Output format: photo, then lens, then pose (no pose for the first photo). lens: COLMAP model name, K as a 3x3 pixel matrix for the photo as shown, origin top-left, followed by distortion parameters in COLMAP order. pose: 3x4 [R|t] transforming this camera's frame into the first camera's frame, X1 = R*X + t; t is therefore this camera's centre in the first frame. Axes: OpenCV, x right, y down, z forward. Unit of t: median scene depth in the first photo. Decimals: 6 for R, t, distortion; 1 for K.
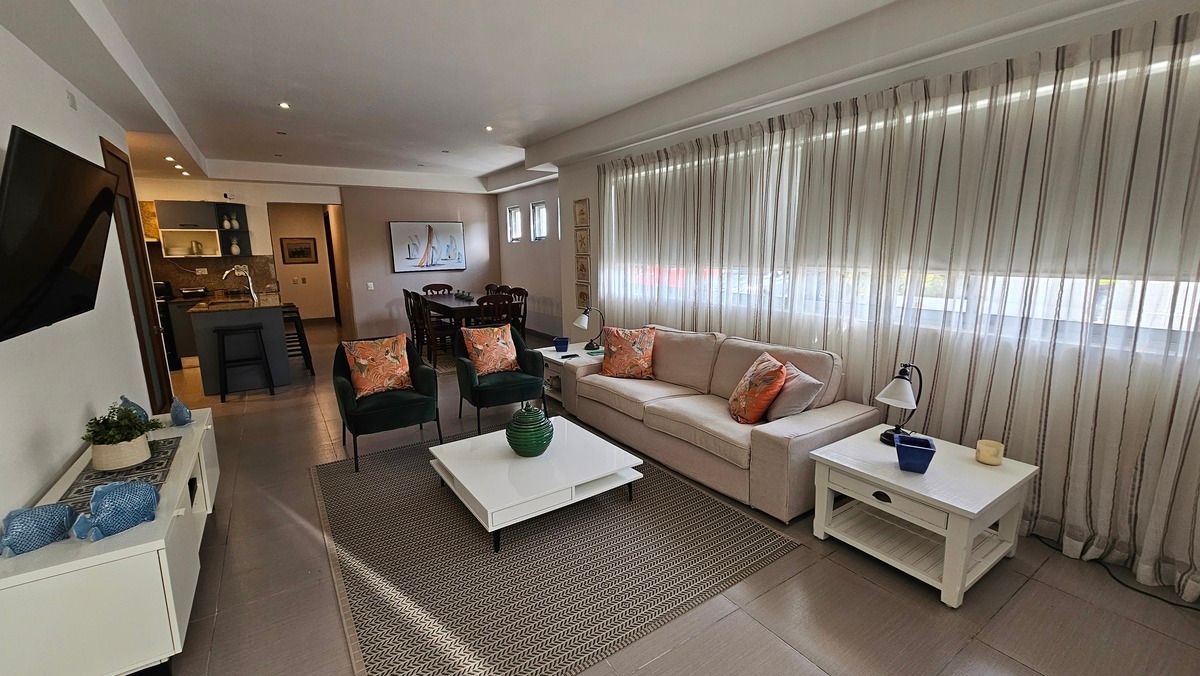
lens RADIAL K [[491.7, 0, 600.0], [0, 491.7, 338.0], [0, 0, 1]] dist [-0.000284, -0.000147]
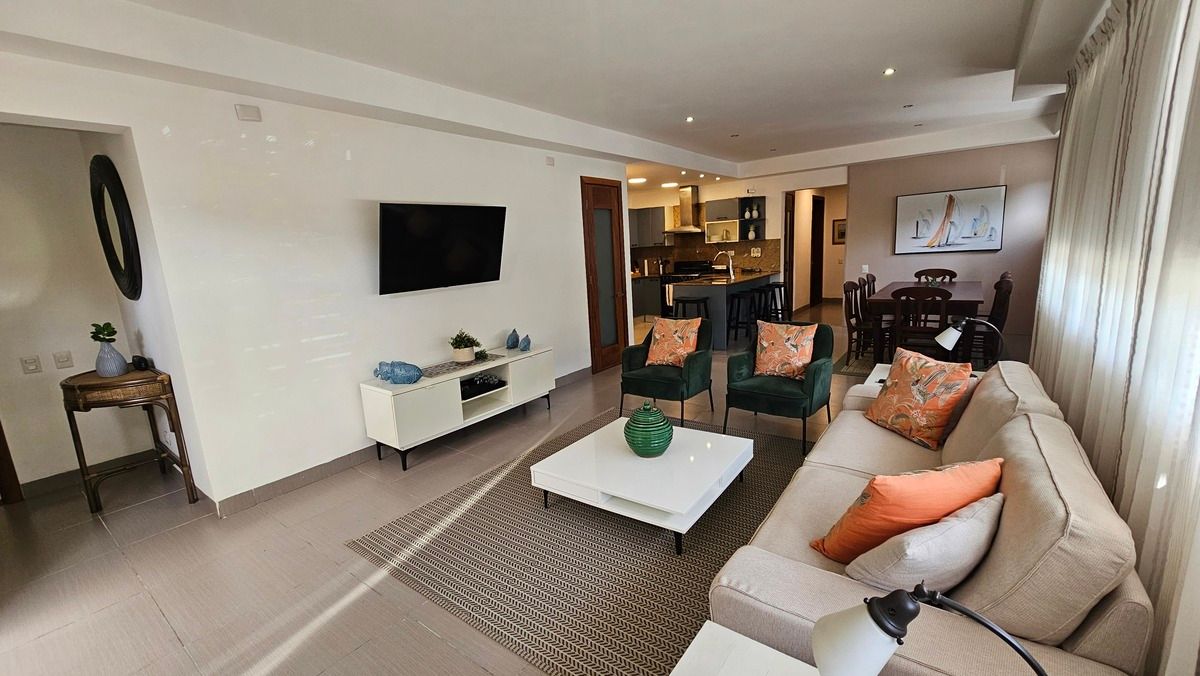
lens RADIAL K [[491.7, 0, 600.0], [0, 491.7, 338.0], [0, 0, 1]] dist [-0.000284, -0.000147]
pose [[0.329562, 0.165827, -0.929457, 0.298472], [-0.118790, 0.983914, 0.133423, -0.046454], [0.936631, 0.066439, 0.343959, 0.242947]]
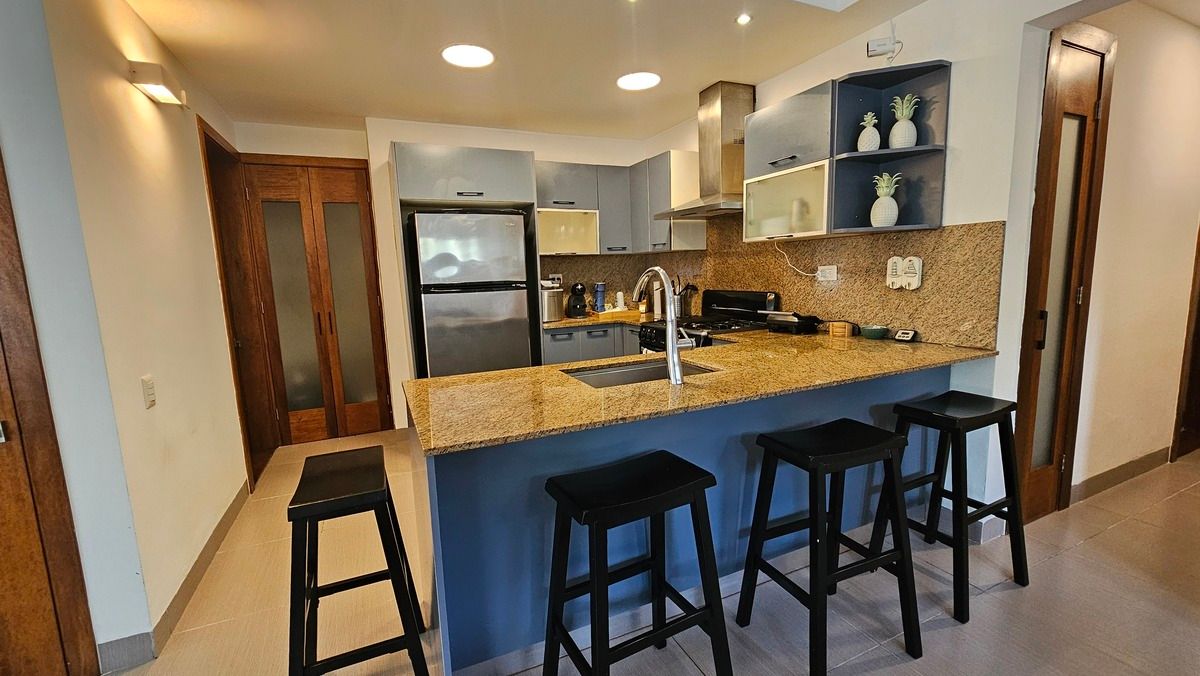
lens RADIAL K [[491.7, 0, 600.0], [0, 491.7, 338.0], [0, 0, 1]] dist [-0.000284, -0.000147]
pose [[-0.162228, 0.151796, -0.975008, -0.355045], [-0.149378, 0.972931, 0.176328, -0.122489], [0.975381, 0.174250, -0.135162, 0.849472]]
